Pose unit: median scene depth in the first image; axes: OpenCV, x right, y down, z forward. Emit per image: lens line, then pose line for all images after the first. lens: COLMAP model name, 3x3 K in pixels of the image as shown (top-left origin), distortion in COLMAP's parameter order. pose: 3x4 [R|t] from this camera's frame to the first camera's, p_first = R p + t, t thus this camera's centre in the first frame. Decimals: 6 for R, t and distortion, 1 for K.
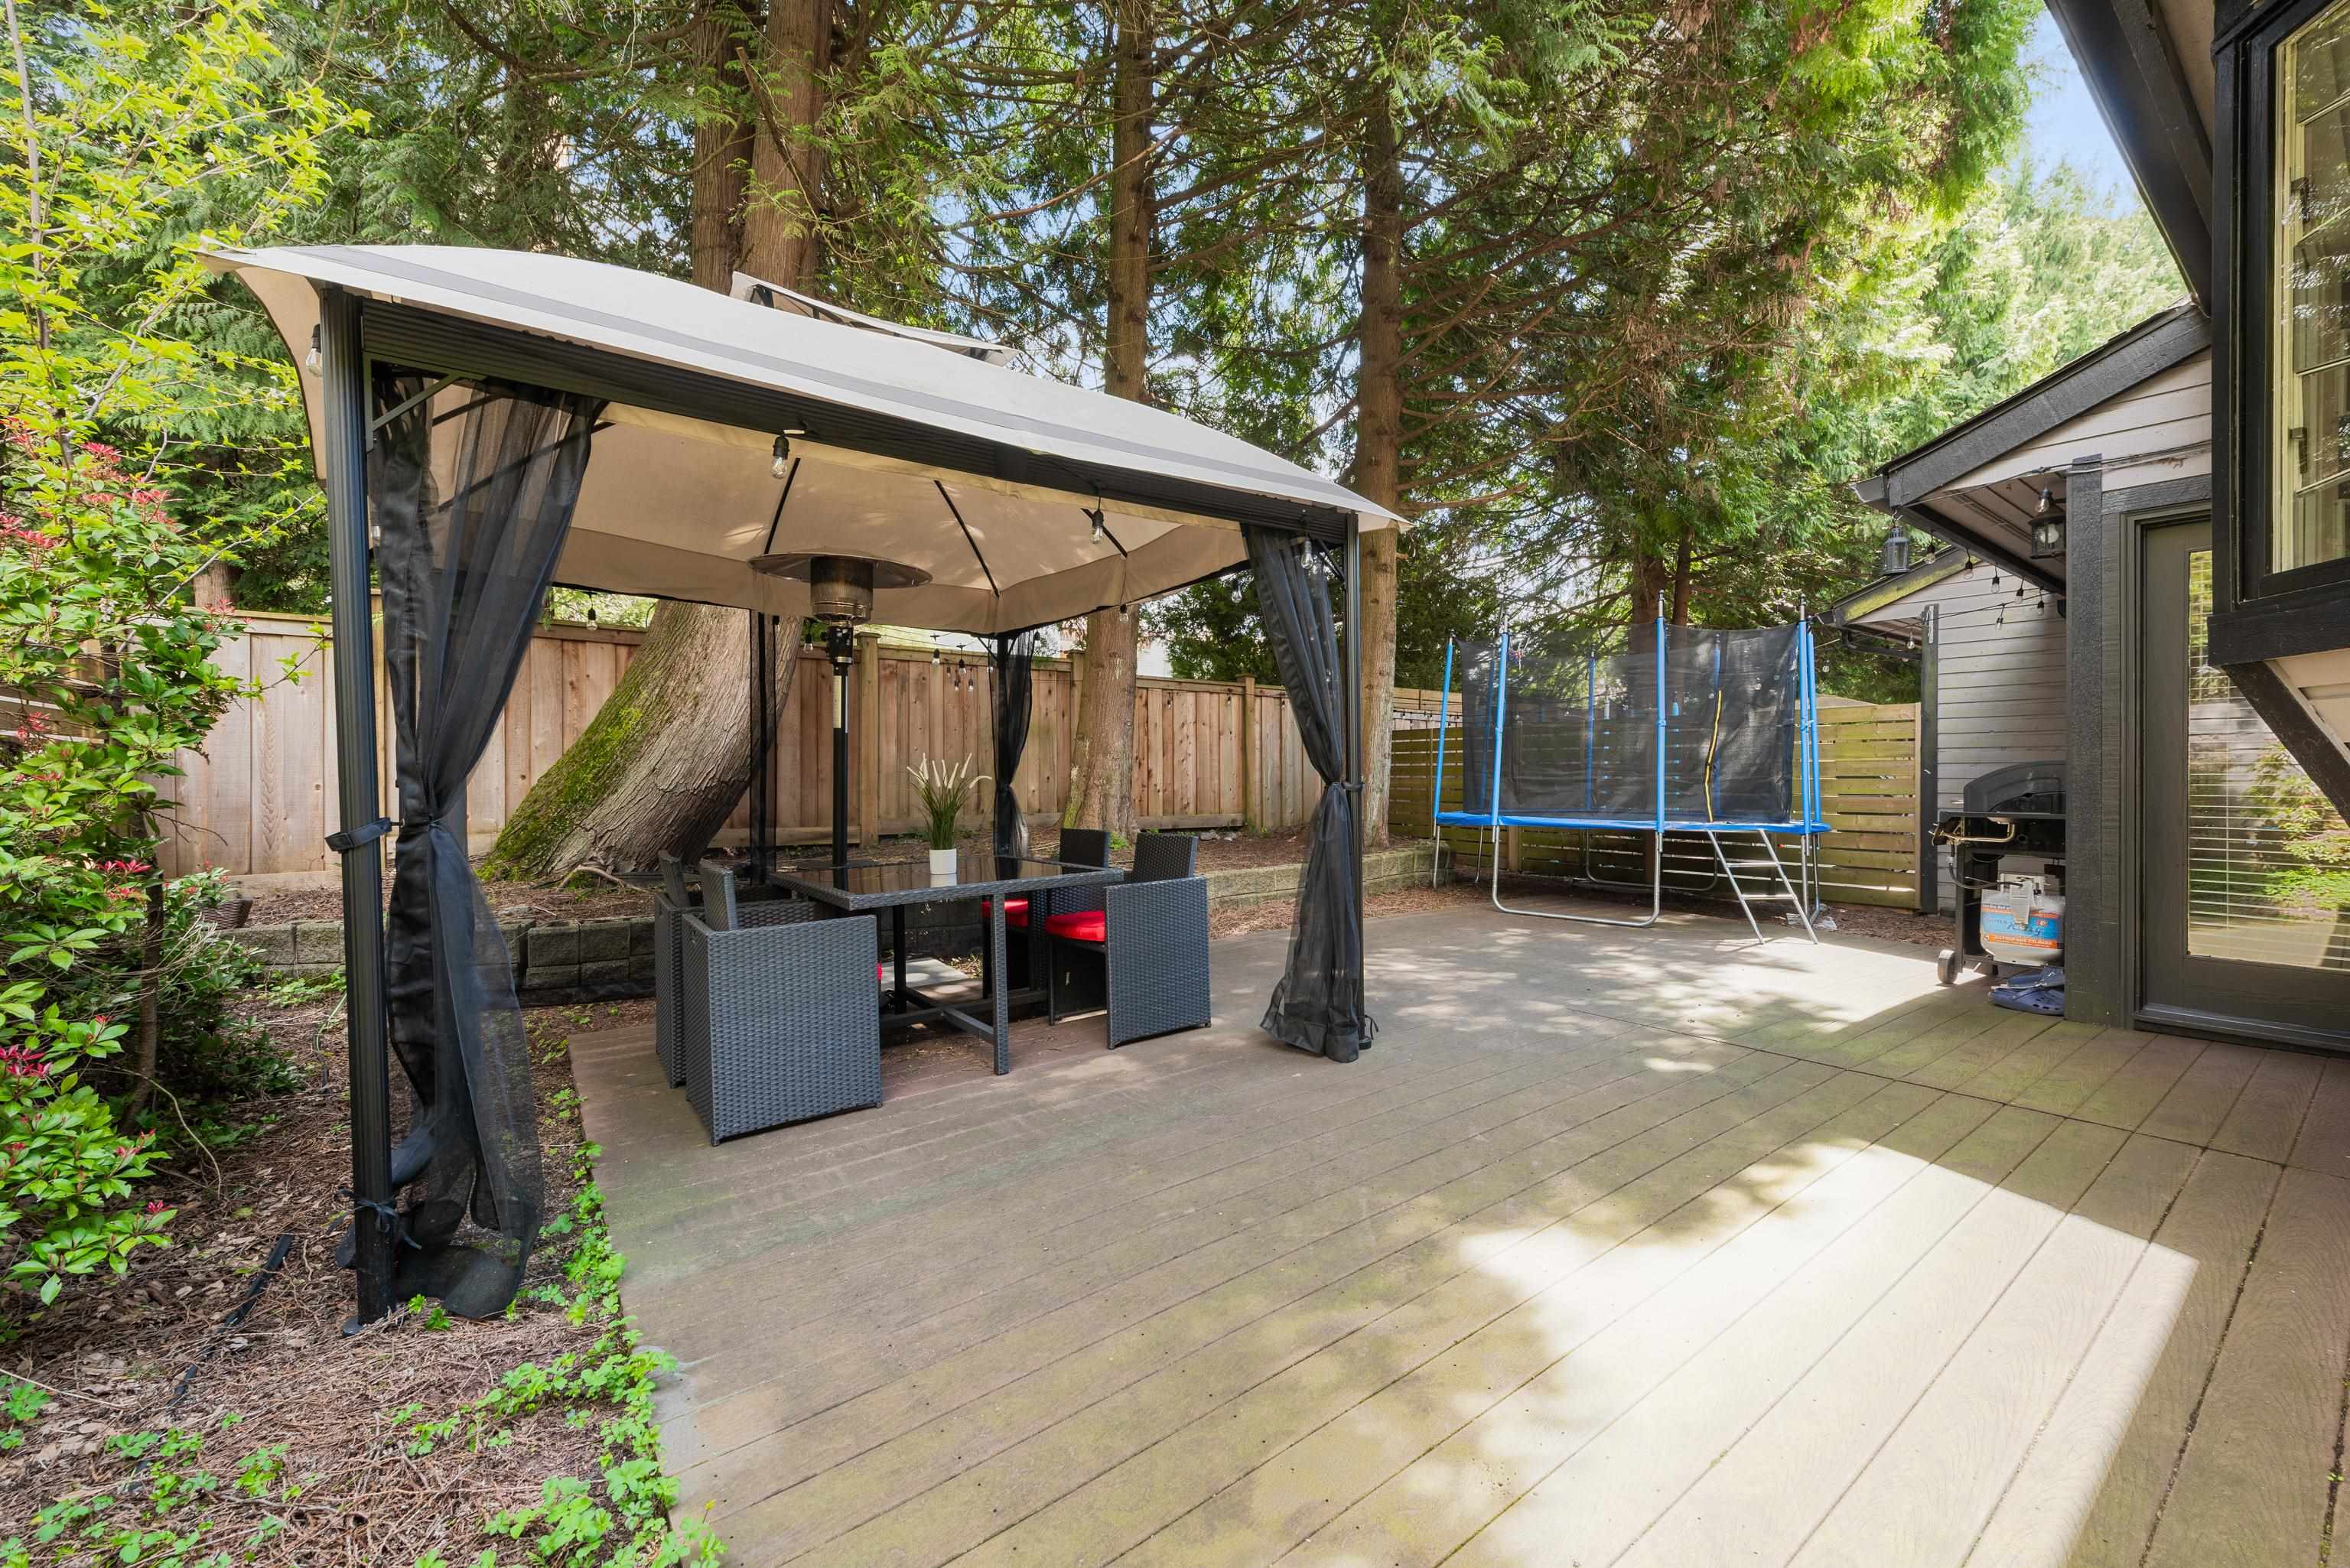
lens RADIAL K [[924.4, 0, 1181.3], [0, 924.4, 780.3], [0, 0, 1]] dist [0.029148, 0.000190]
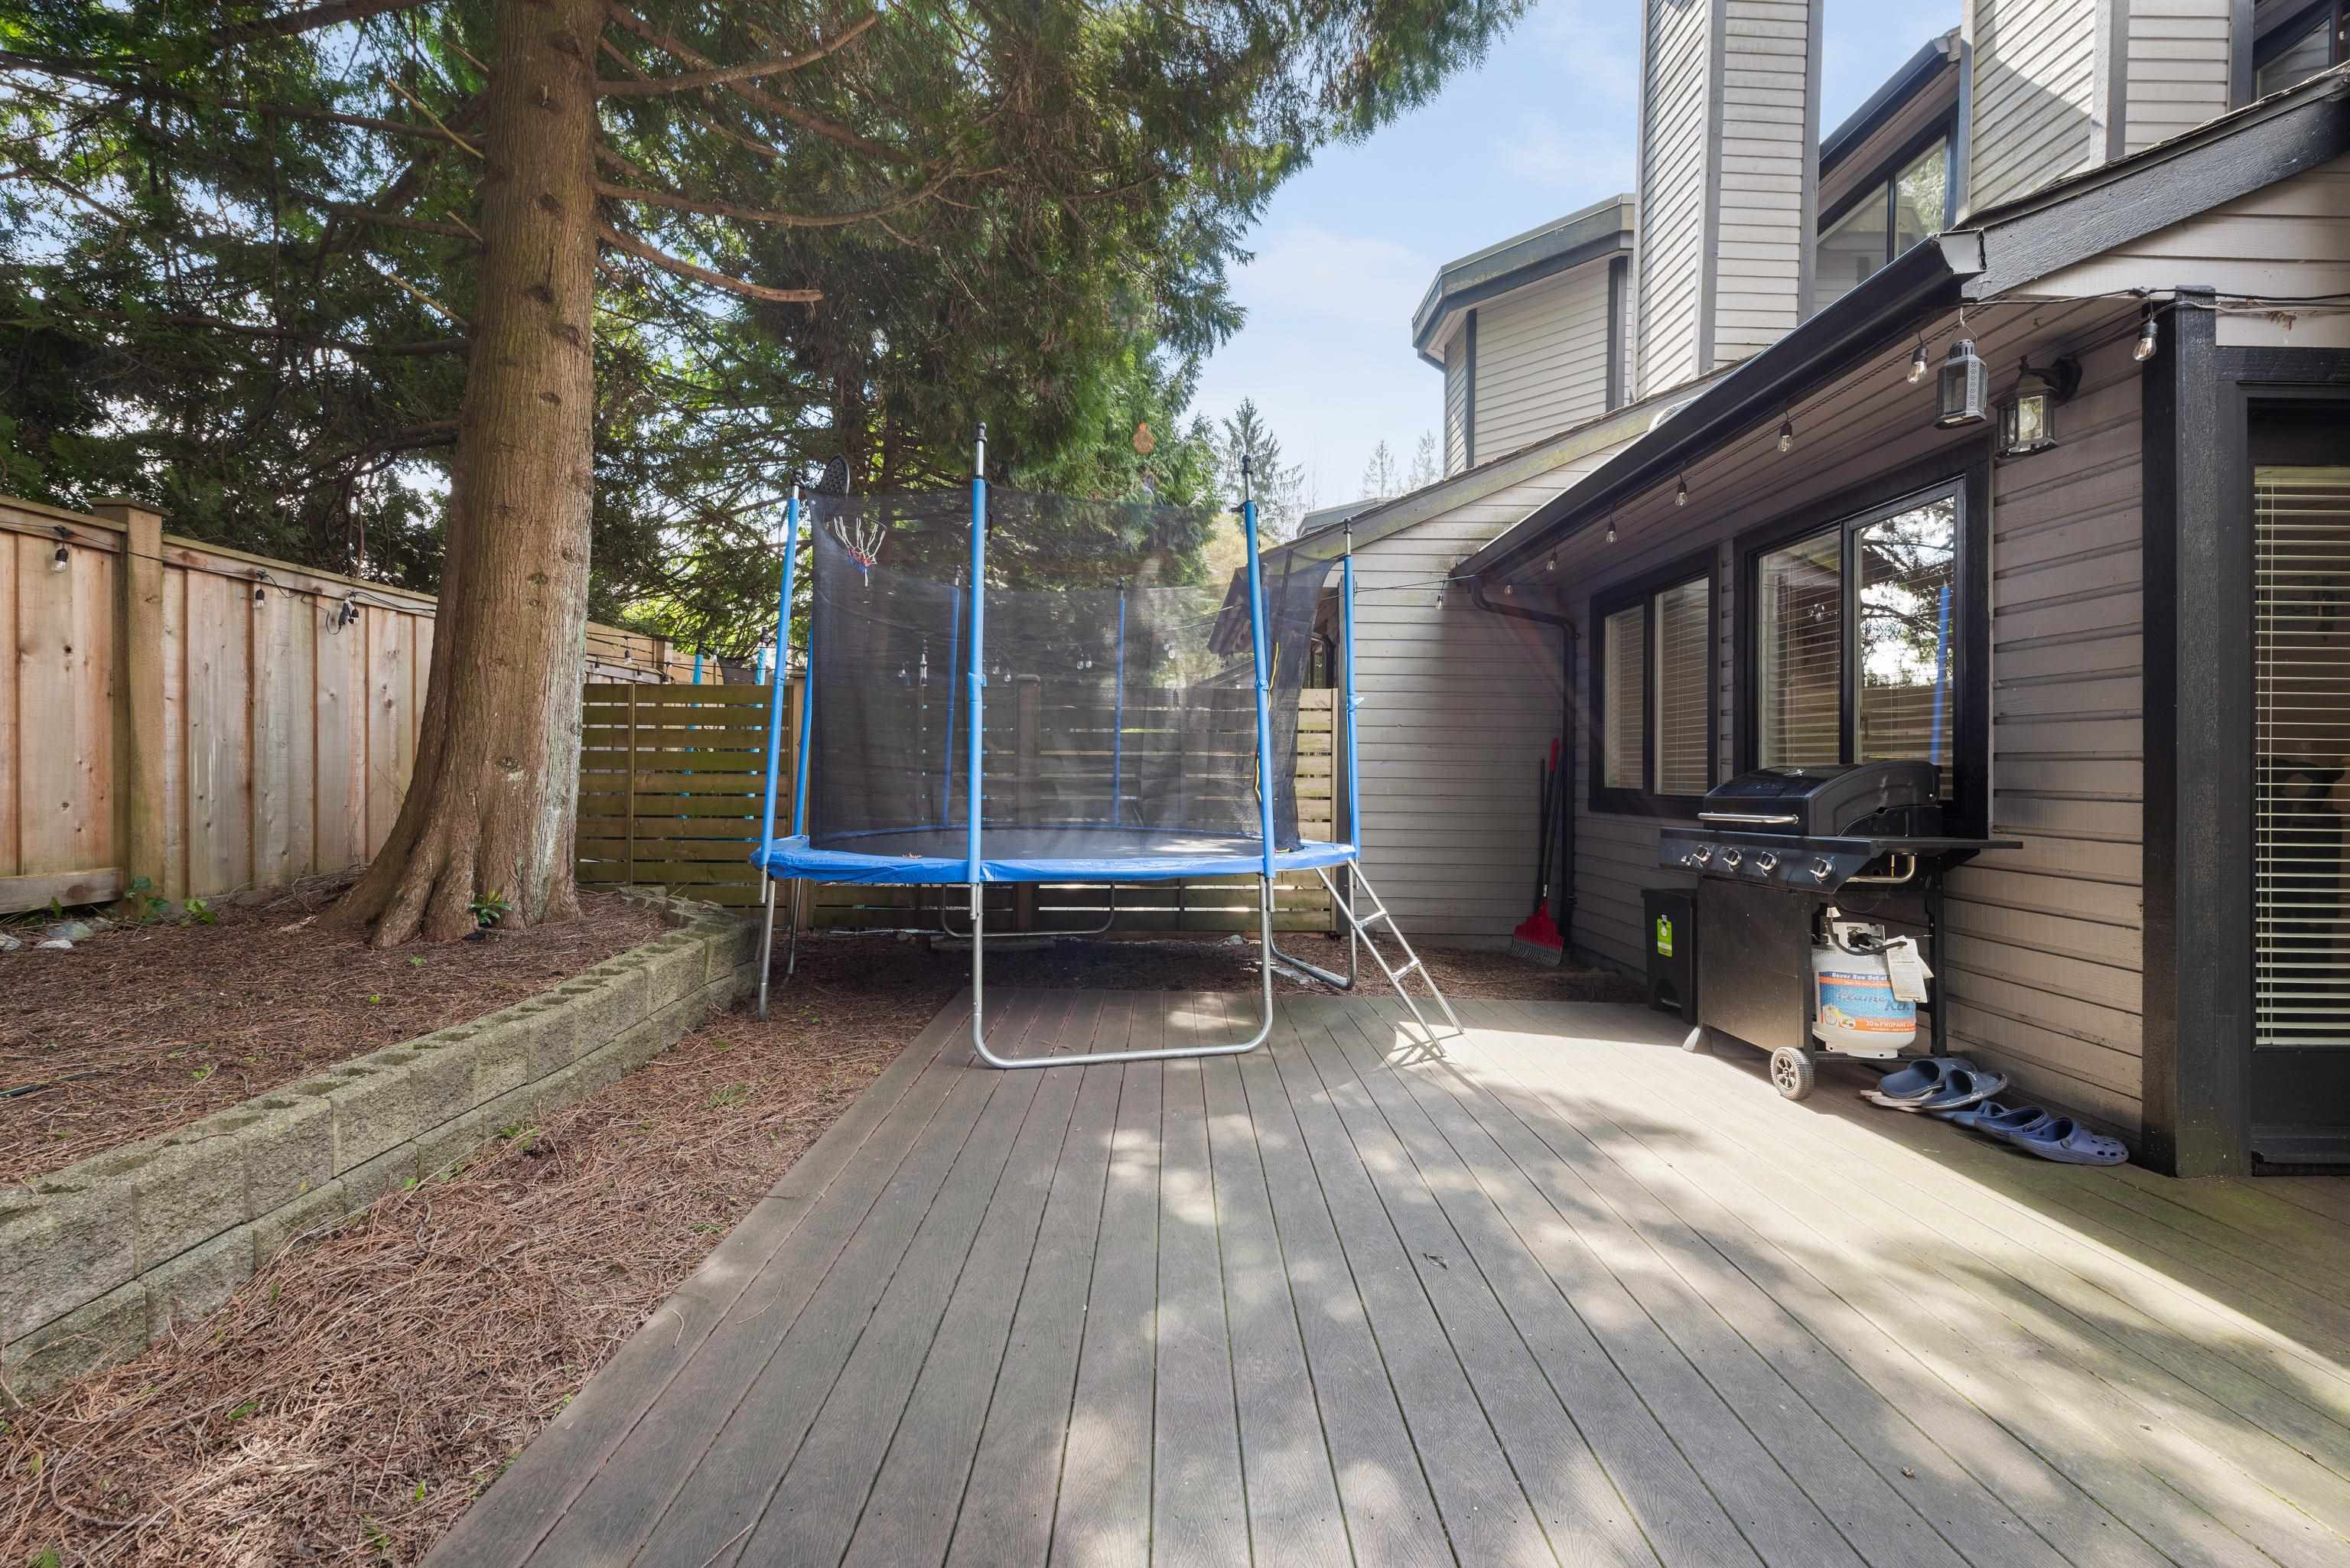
lens RADIAL K [[941.9, 0, 1178.4], [0, 941.9, 769.6], [0, 0, 1]] dist [0.000941, 0.000138]
pose [[0.592995, 0.006510, 0.805180, 0.020215], [-0.003684, 0.999979, -0.005372, -0.004968], [-0.805198, 0.000219, 0.593006, 0.619611]]
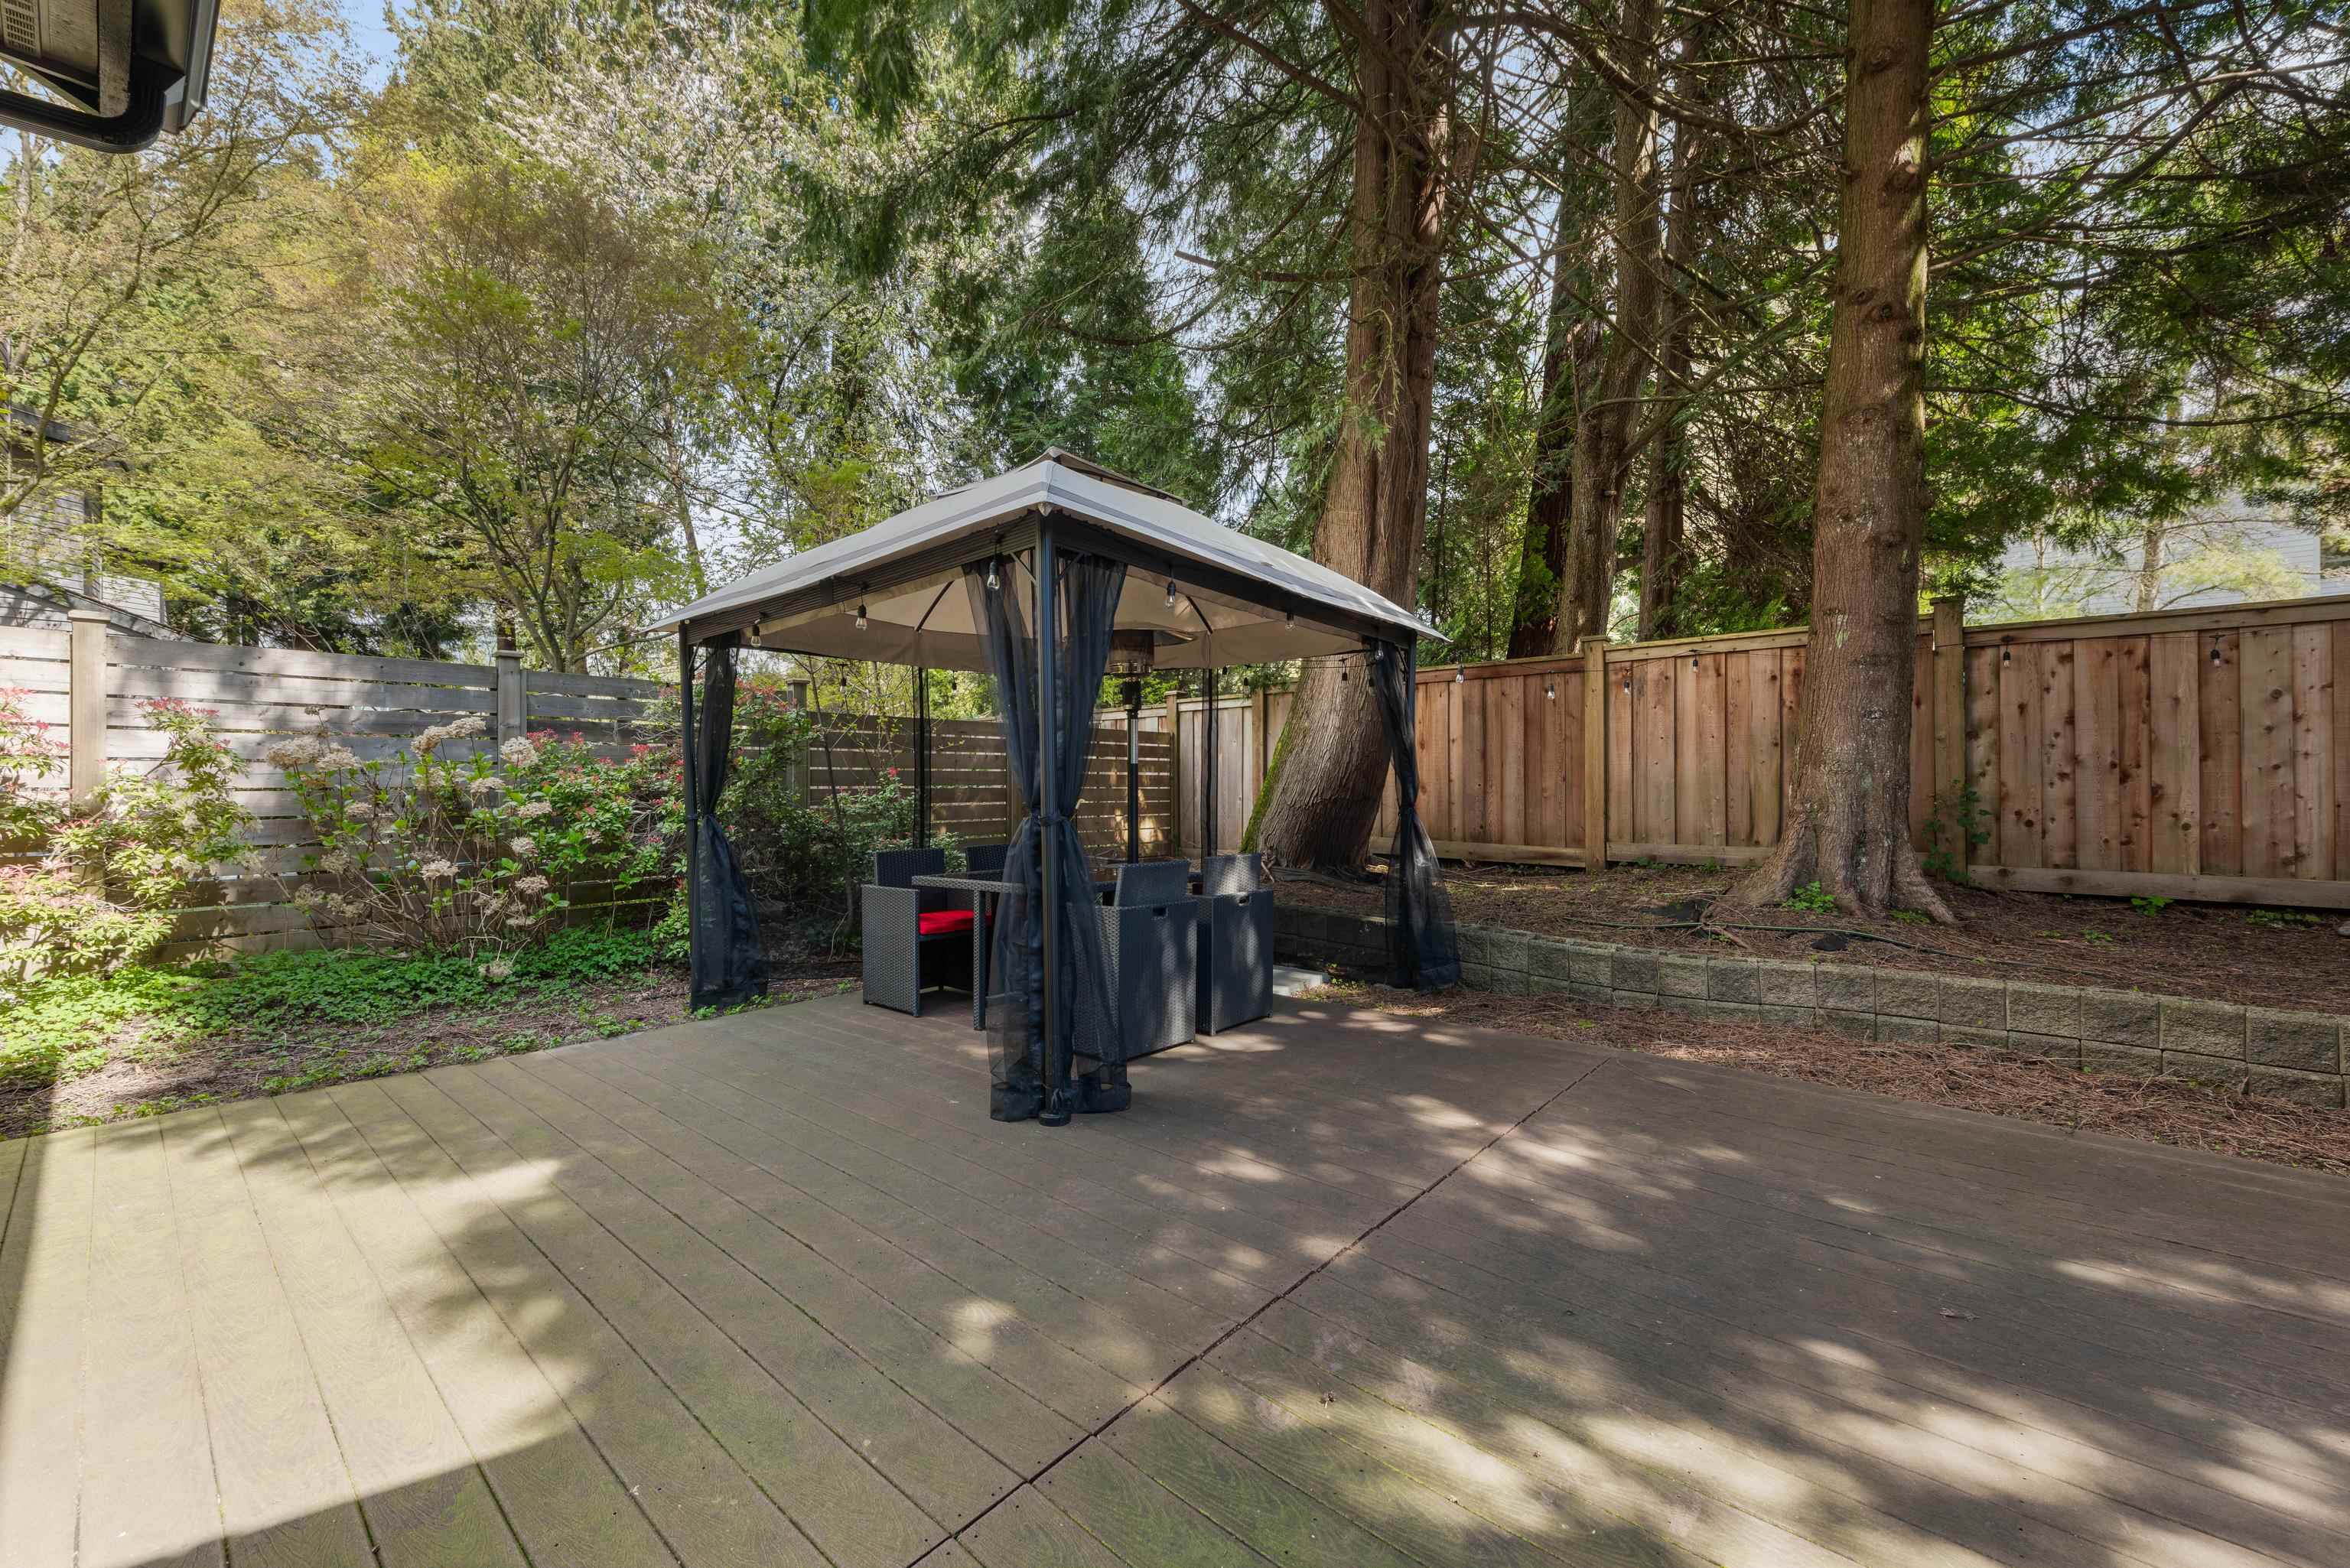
lens RADIAL K [[924.4, 0, 1181.3], [0, 924.4, 780.3], [0, 0, 1]] dist [0.029148, 0.000190]
pose [[0.209141, 0.000341, -0.977885, 0.511692], [-0.006807, 0.999976, -0.001107, -0.014496], [0.977862, 0.006888, 0.209138, 0.450517]]
